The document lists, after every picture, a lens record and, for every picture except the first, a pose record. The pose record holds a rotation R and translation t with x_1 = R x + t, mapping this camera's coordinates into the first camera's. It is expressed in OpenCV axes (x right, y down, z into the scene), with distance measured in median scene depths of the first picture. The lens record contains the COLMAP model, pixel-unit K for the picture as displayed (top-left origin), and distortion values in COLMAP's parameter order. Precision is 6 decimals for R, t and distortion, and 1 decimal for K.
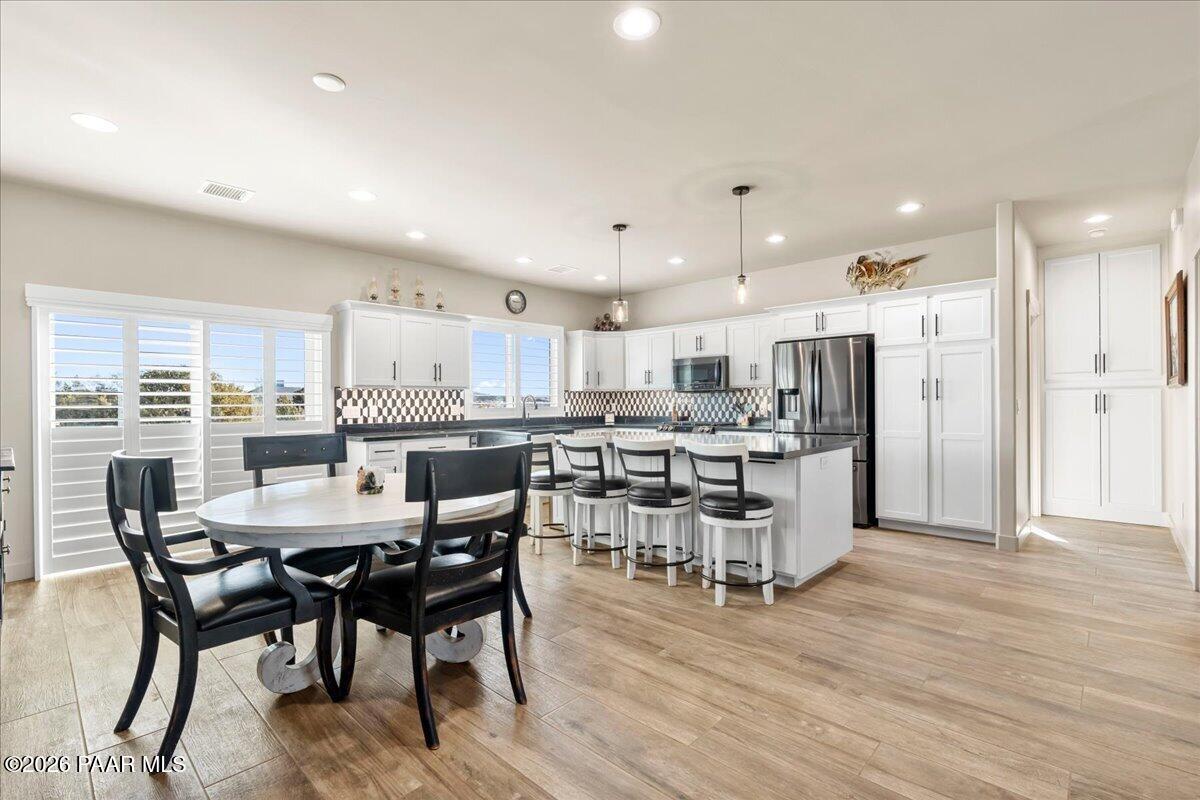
lens RADIAL K [[545.6, 0, 600.2], [0, 545.6, 401.1], [0, 0, 1]] dist [0.003214, 0.000336]
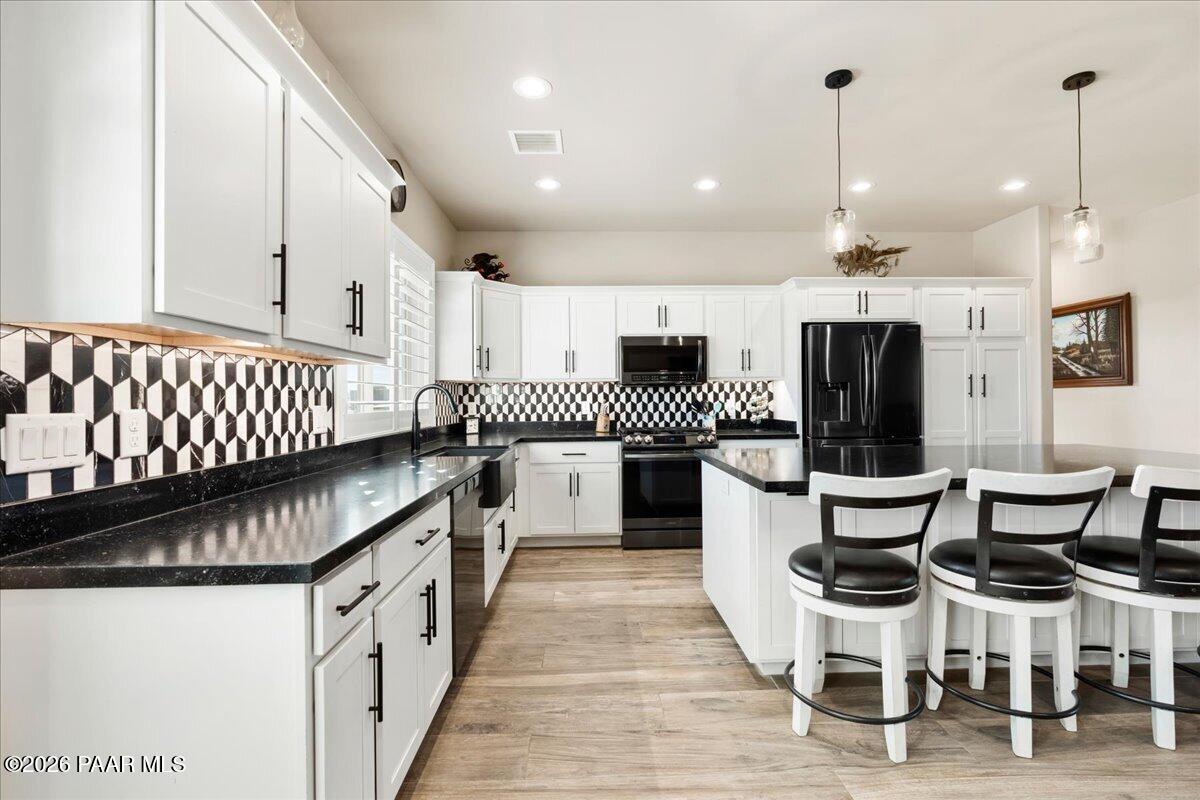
lens RADIAL K [[545.6, 0, 606.0], [0, 545.6, 395.7], [0, 0, 1]] dist [0.003214, 0.000336]
pose [[0.702061, 0.007029, 0.712082, -0.396236], [0.000924, 0.999941, -0.010781, 0.004341], [-0.712116, 0.008227, 0.702013, 0.603887]]
